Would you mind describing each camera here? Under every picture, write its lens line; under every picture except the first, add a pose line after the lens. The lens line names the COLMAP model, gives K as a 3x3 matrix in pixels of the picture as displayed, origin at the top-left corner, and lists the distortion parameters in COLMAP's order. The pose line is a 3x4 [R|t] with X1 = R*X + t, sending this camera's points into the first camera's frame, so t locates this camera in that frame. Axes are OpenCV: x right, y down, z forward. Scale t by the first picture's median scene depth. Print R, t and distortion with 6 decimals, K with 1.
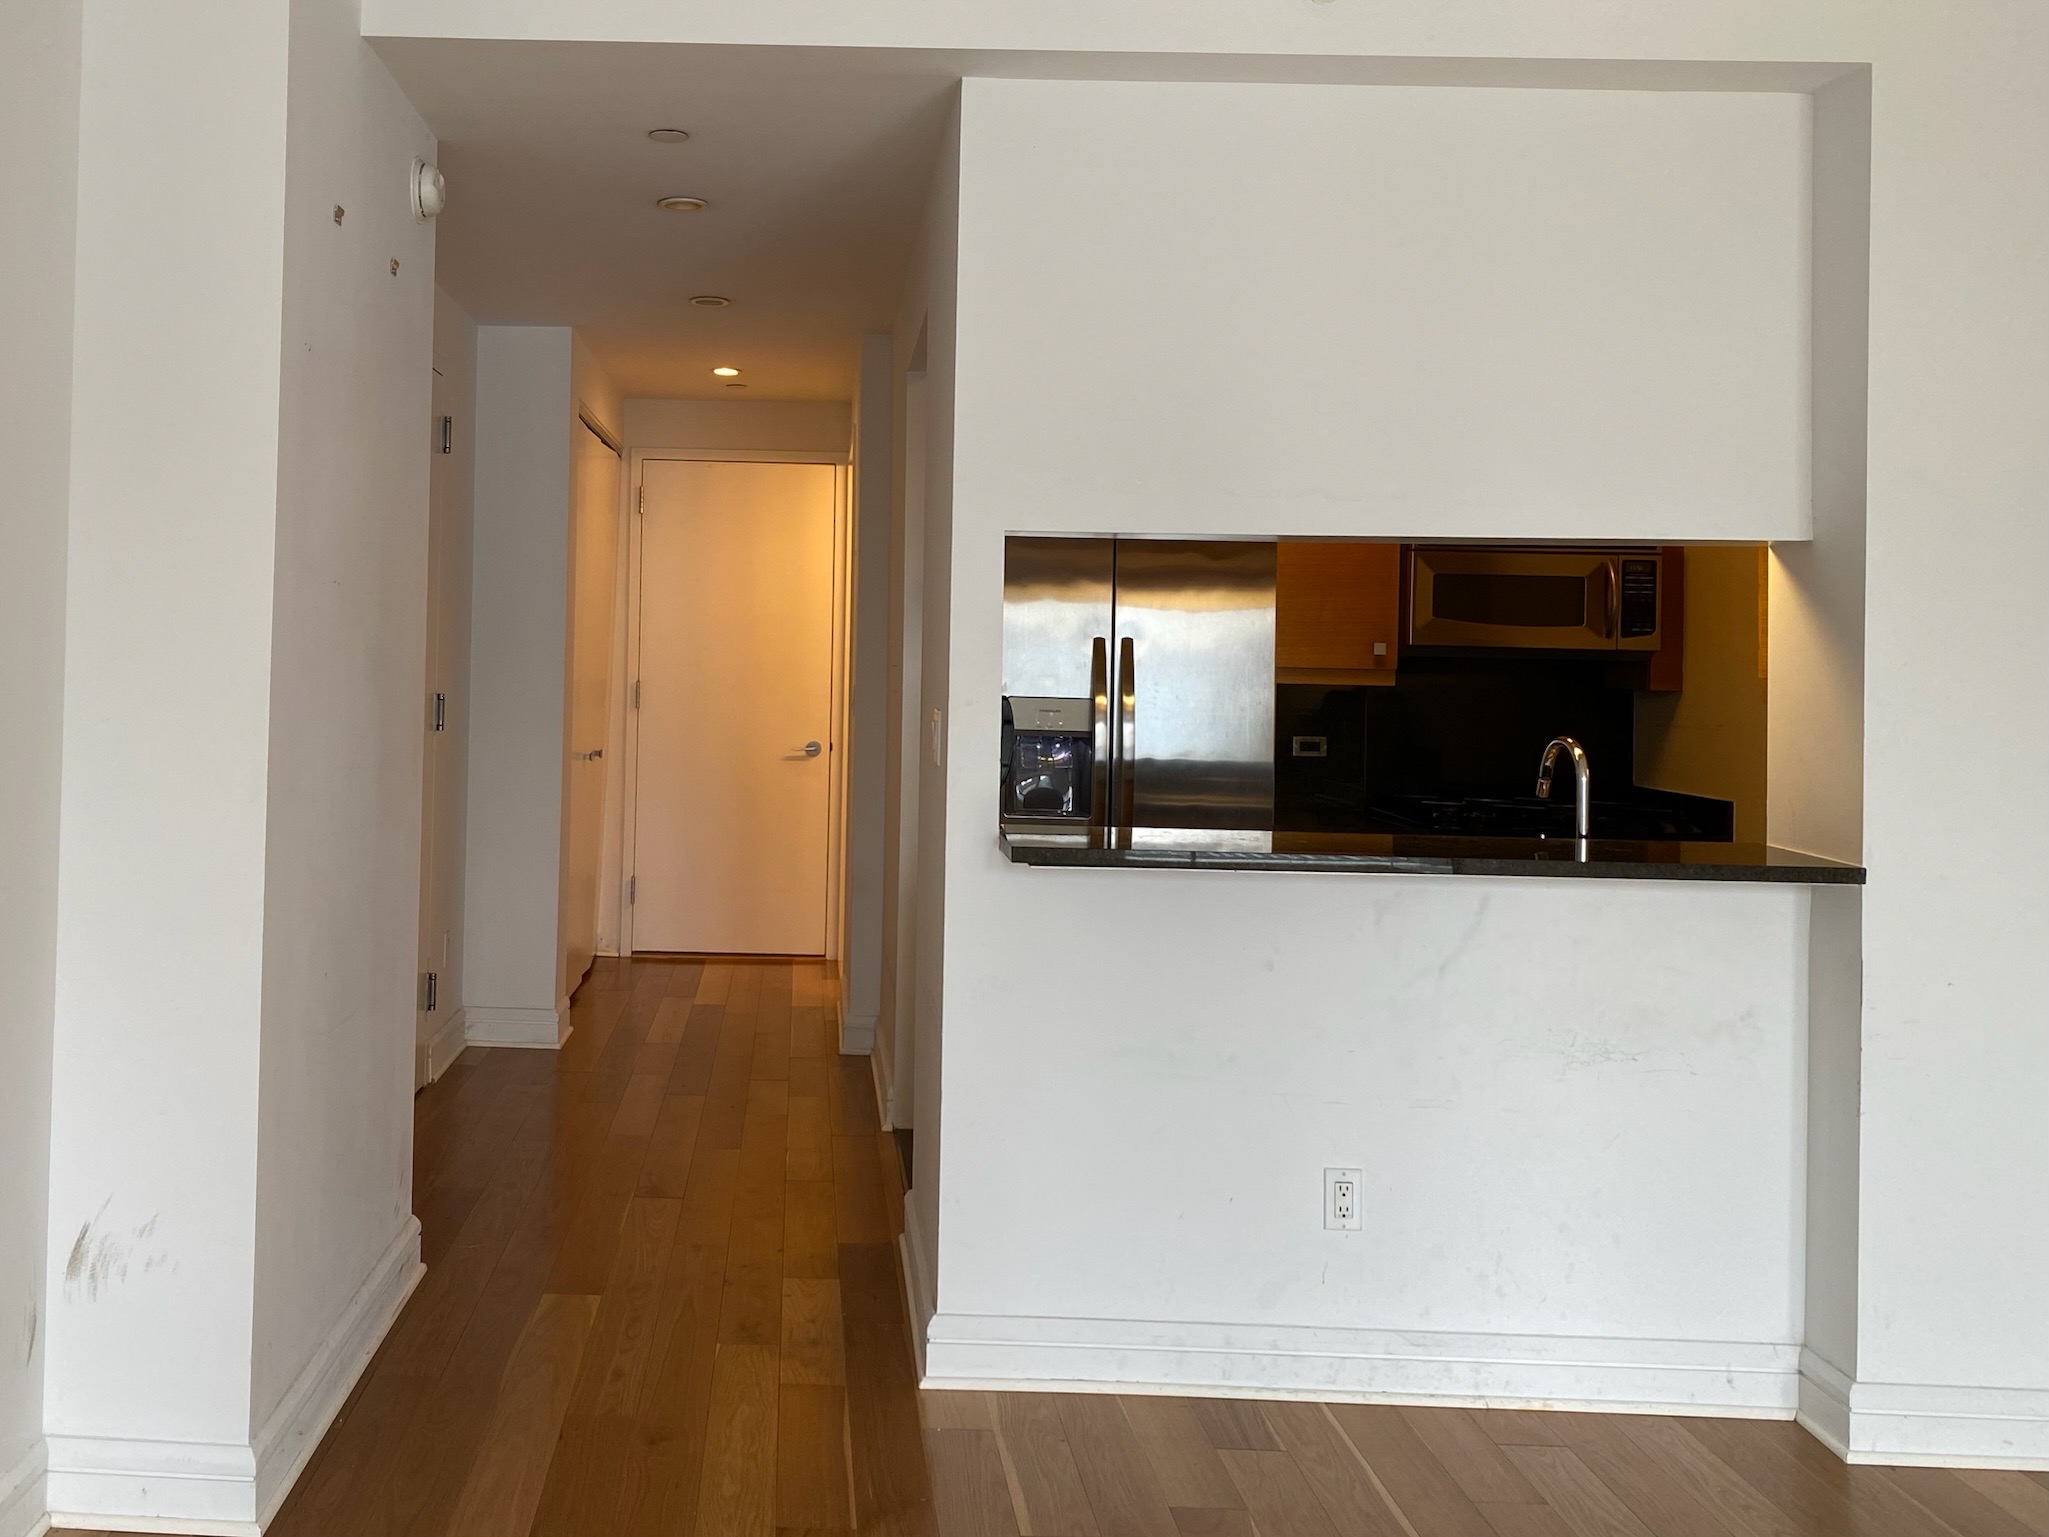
lens RADIAL K [[1551.6, 0, 1024.5], [0, 1551.6, 768.5], [0, 0, 1]] dist [-0.102887, -0.000515]
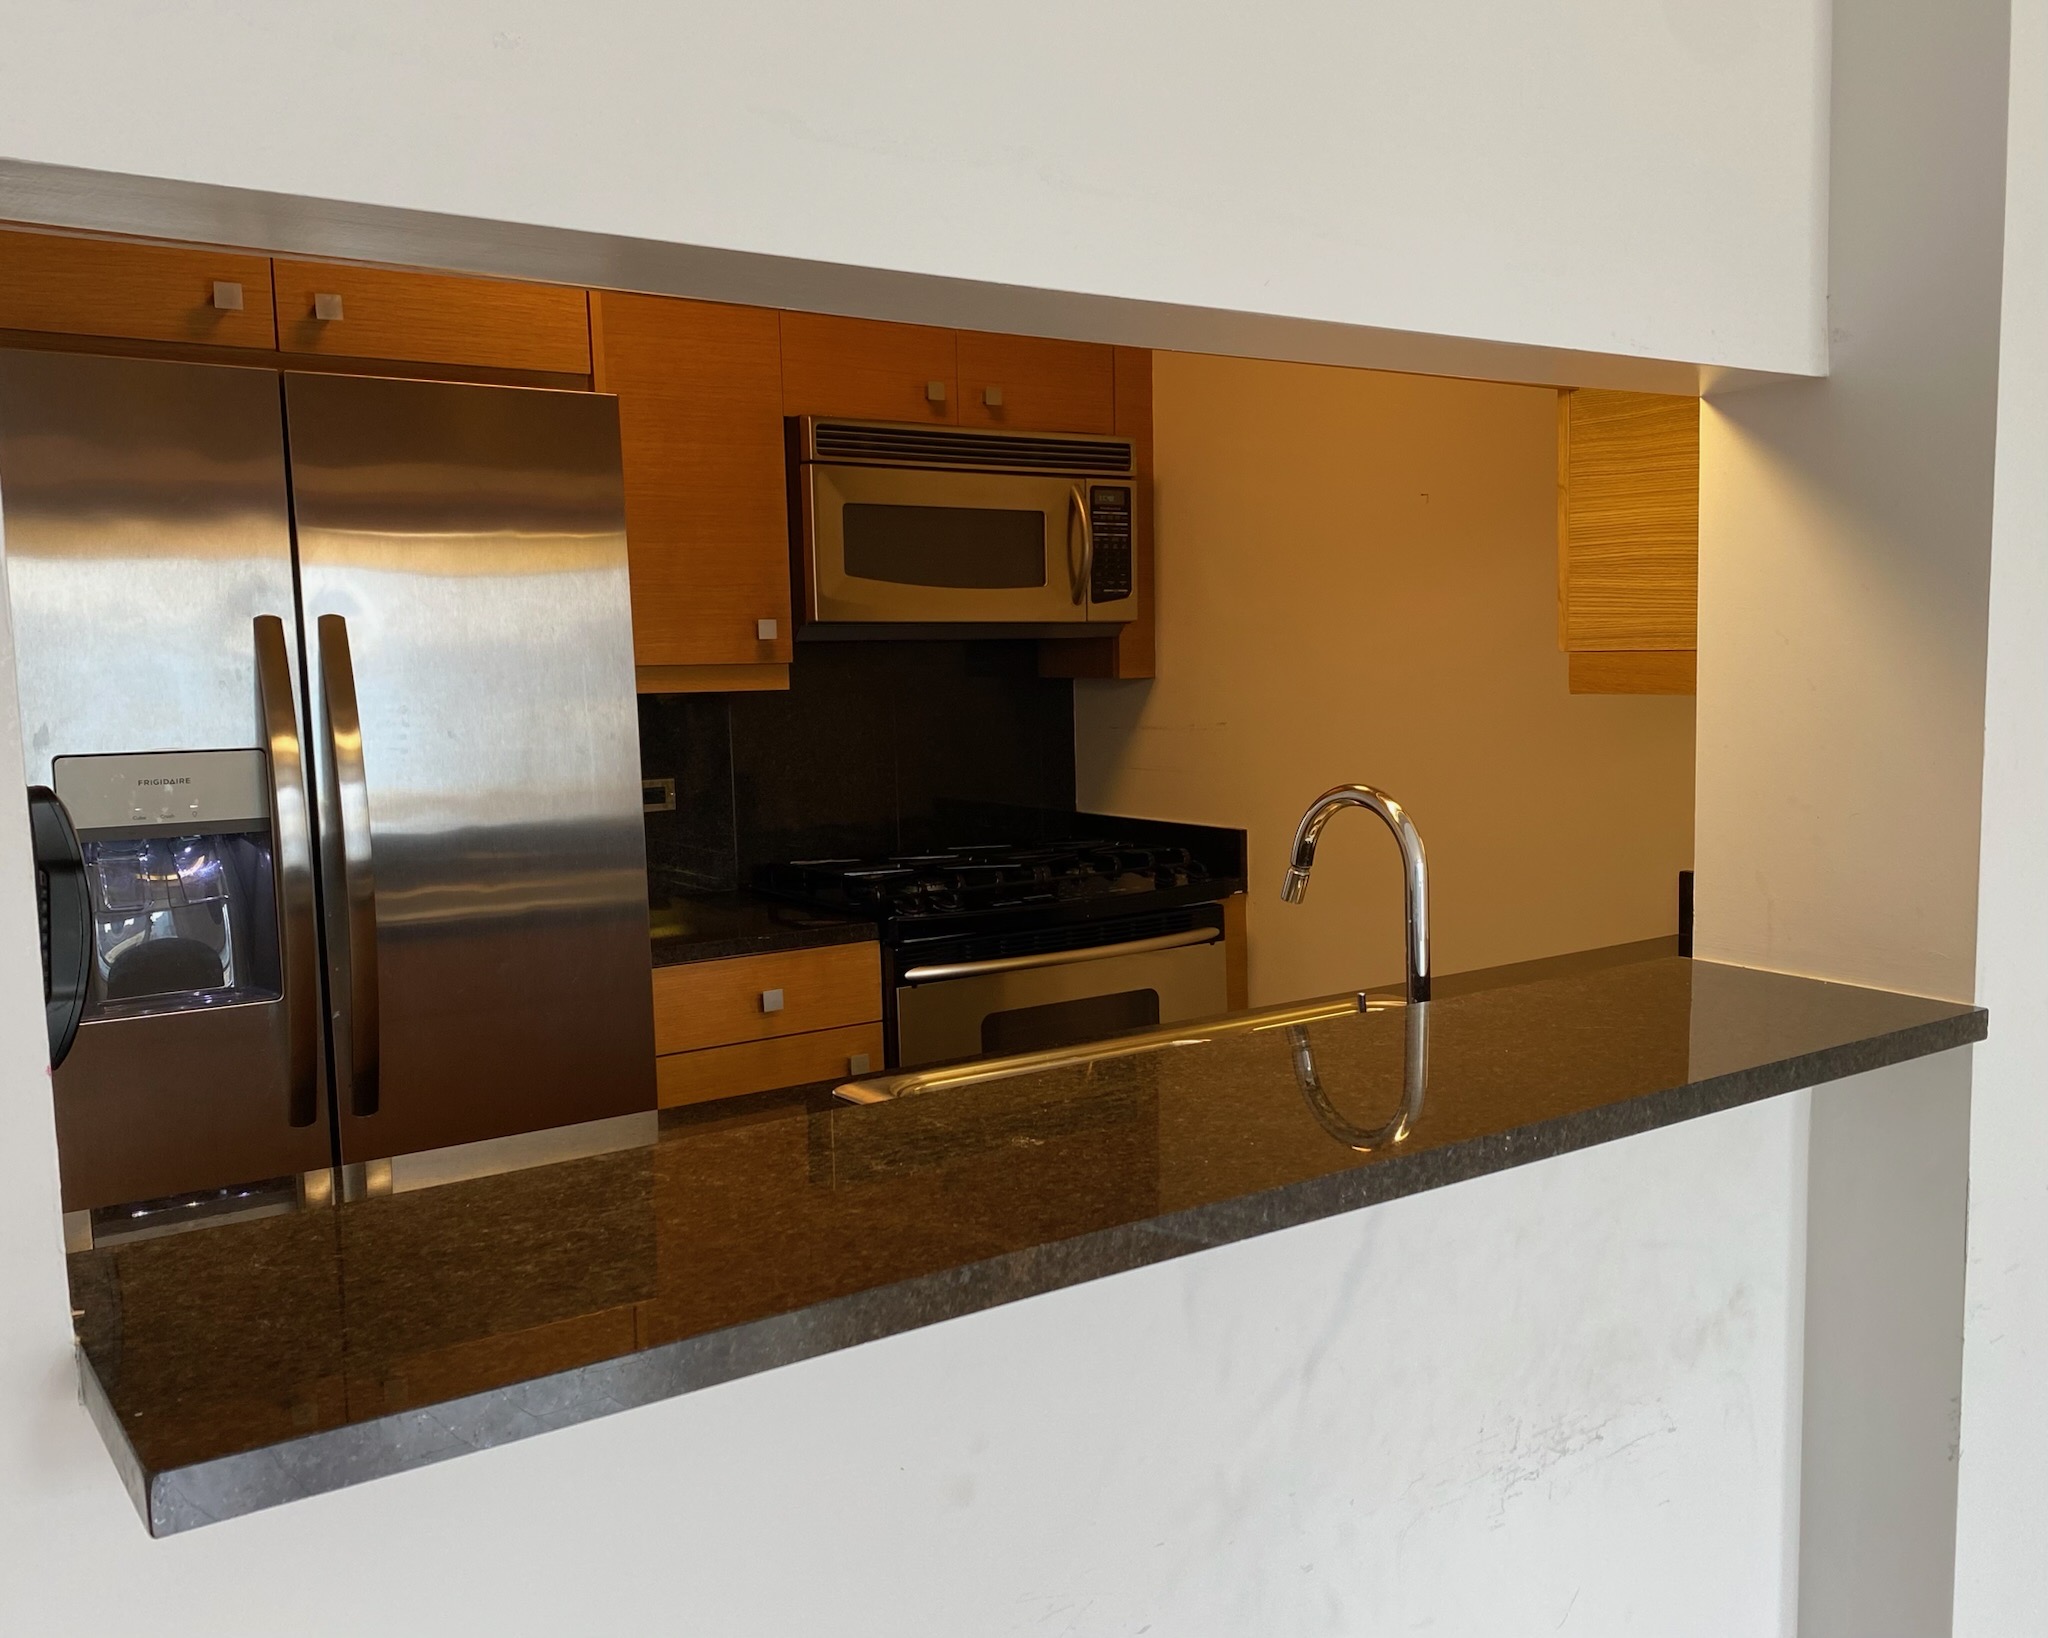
lens RADIAL K [[1610.3, 0, 1025.7], [0, 1610.3, 893.6], [0, 0, 1]] dist [0.036633, -0.006912]
pose [[0.865684, -0.103679, 0.489736, -0.001527], [0.063604, 0.993169, 0.097828, -0.033415], [-0.496533, -0.053539, 0.866365, 0.440164]]
